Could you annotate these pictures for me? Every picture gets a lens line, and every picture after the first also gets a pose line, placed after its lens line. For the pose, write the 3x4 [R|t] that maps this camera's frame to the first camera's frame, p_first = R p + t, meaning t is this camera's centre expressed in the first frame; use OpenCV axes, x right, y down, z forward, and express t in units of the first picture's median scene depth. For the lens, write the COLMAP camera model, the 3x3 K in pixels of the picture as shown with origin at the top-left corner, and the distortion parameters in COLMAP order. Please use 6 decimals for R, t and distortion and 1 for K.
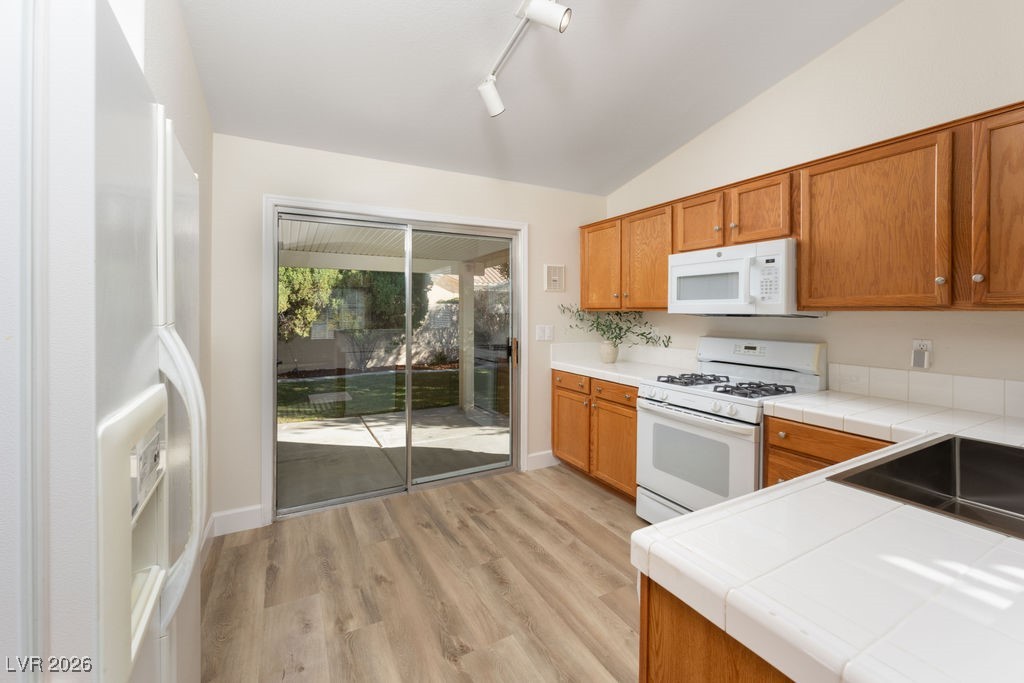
lens RADIAL K [[422.9, 0, 504.8], [0, 422.9, 322.8], [0, 0, 1]] dist [-0.000577, 0.000216]
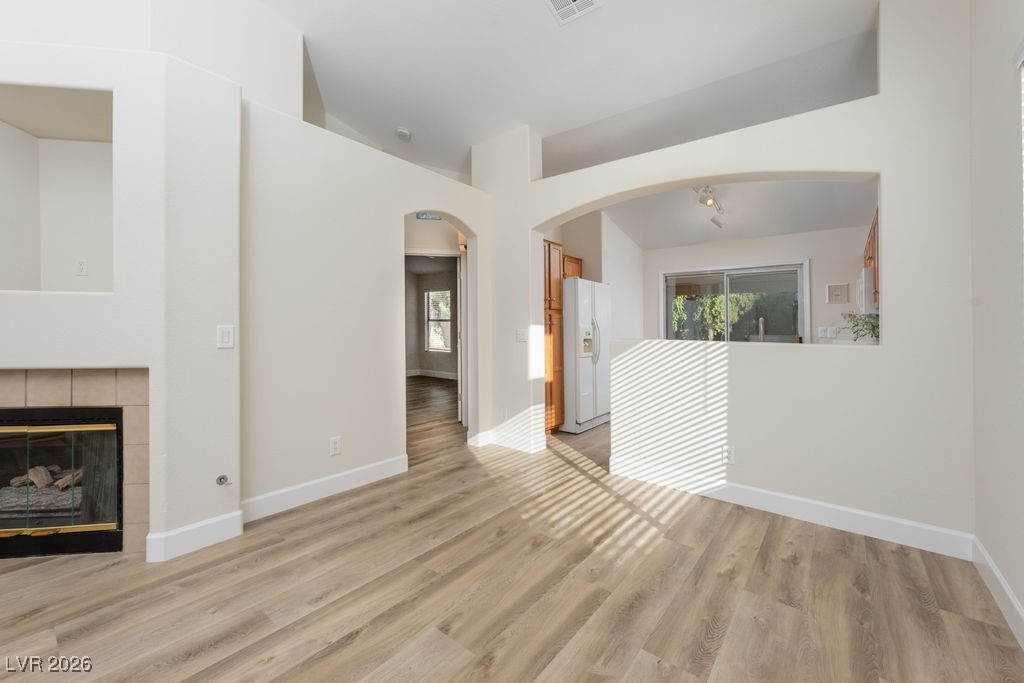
lens RADIAL K [[422.9, 0, 504.8], [0, 422.9, 322.8], [0, 0, 1]] dist [-0.000577, 0.000216]
pose [[0.400862, -0.001563, -0.916137, 1.781543], [-0.039599, 0.999034, -0.019031, 0.115638], [0.915282, 0.043907, 0.400413, -1.084609]]
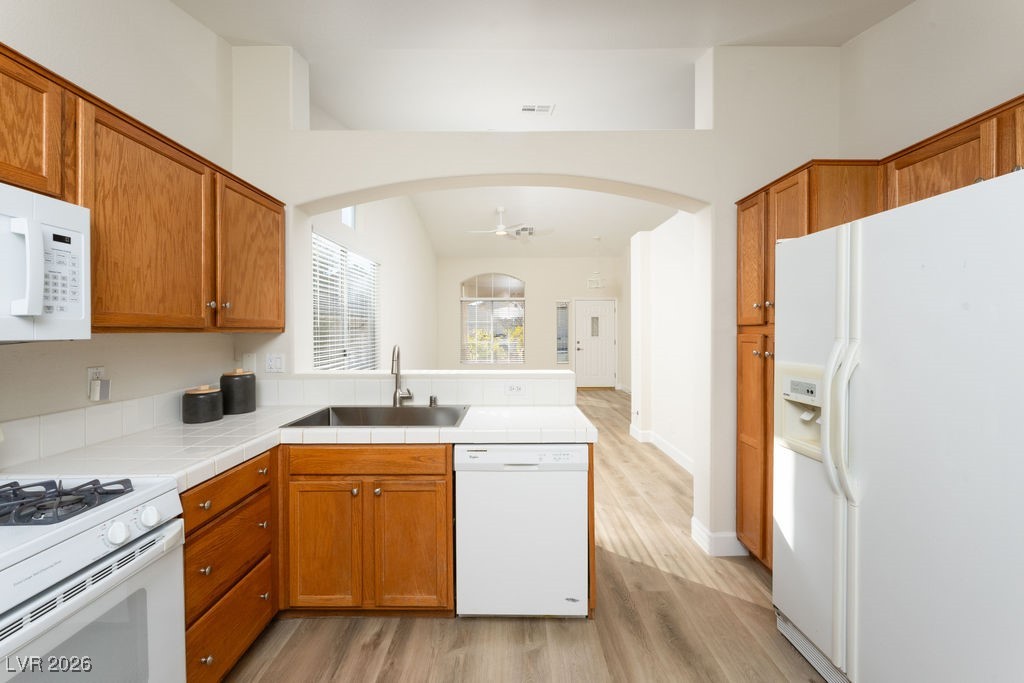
lens RADIAL K [[413.8, 0, 514.9], [0, 413.8, 335.8], [0, 0, 1]] dist [-0.001065, -0.000007]
pose [[-0.890645, -0.002063, 0.454695, -0.125052], [0.017862, 0.999059, 0.039520, -0.039801], [-0.454349, 0.043320, -0.889770, 1.351637]]
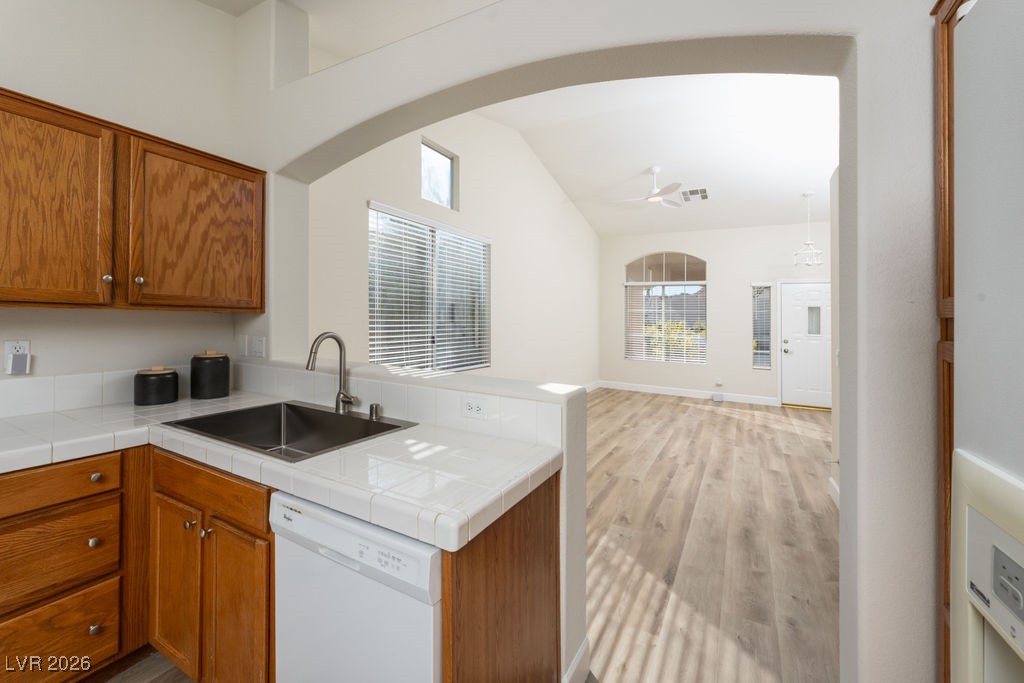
lens RADIAL K [[427.6, 0, 512.3], [0, 427.6, 313.8], [0, 0, 1]] dist [0.000254, 0.000037]
pose [[-0.560220, -0.006153, 0.828321, -0.283751], [0.000373, 0.999970, 0.007681, -0.020355], [-0.828344, 0.004612, -0.560201, 0.654835]]
